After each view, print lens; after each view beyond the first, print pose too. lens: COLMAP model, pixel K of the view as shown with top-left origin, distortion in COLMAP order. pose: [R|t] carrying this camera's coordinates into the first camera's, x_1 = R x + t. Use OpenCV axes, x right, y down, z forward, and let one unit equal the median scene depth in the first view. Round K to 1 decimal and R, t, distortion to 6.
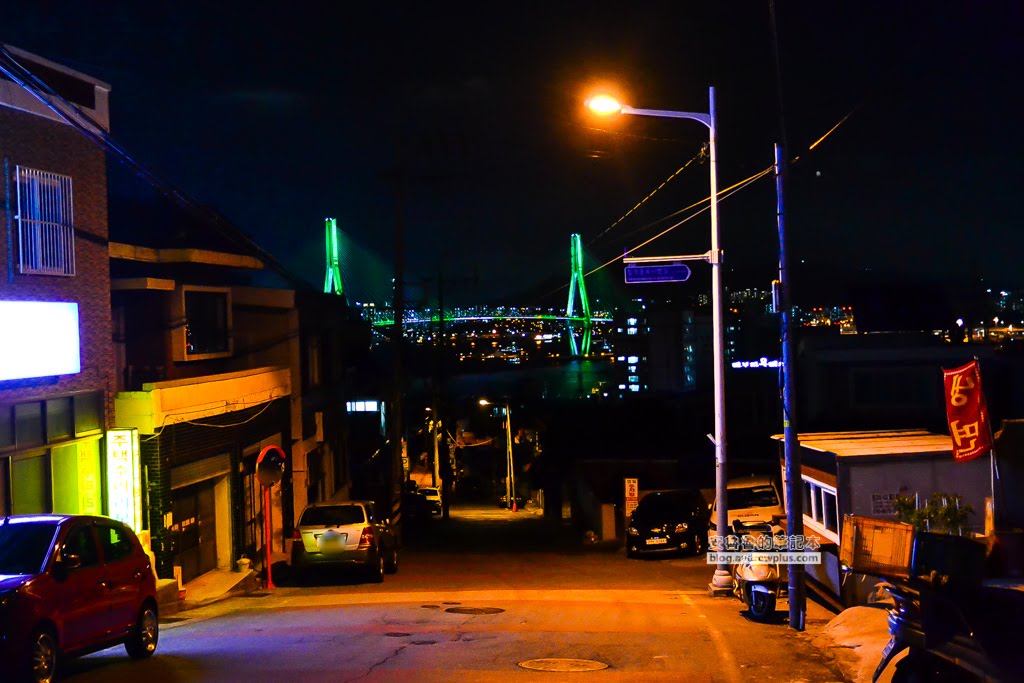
lens RADIAL K [[912.8, 0, 511.0], [0, 912.8, 354.1], [0, 0, 1]] dist [0.043070, -0.012334]
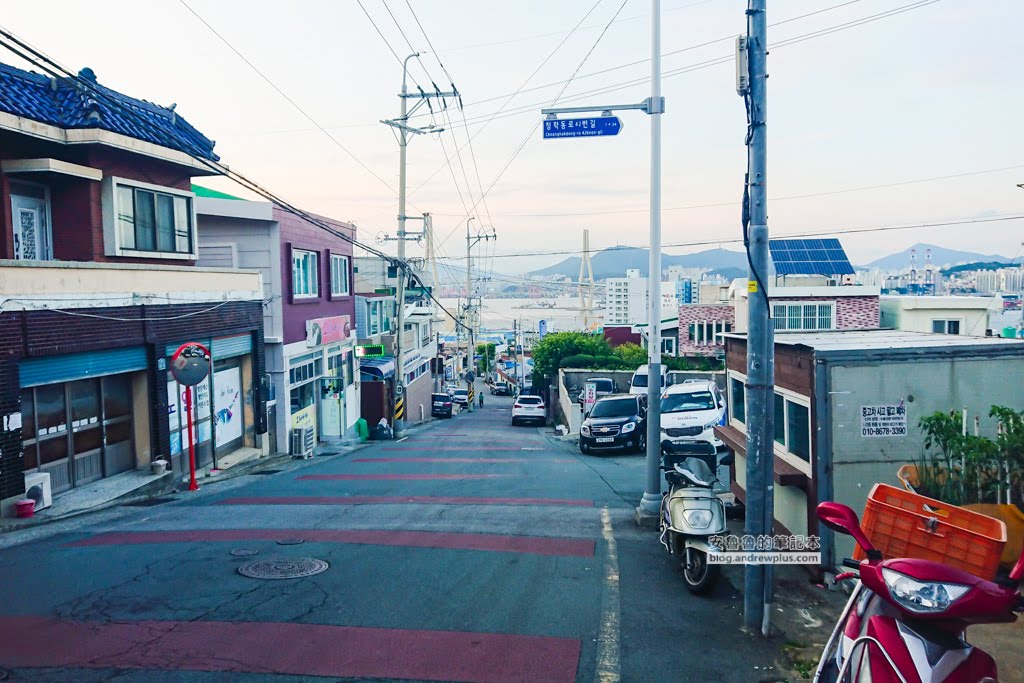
lens RADIAL K [[798.6, 0, 512.0], [0, 798.6, 341.5], [0, 0, 1]] dist [0.039615, 0.001098]
pose [[0.999364, 0.016477, 0.031639, 0.047651], [-0.019071, 0.996324, 0.083510, 0.025467], [-0.030146, -0.084060, 0.996005, 0.179651]]
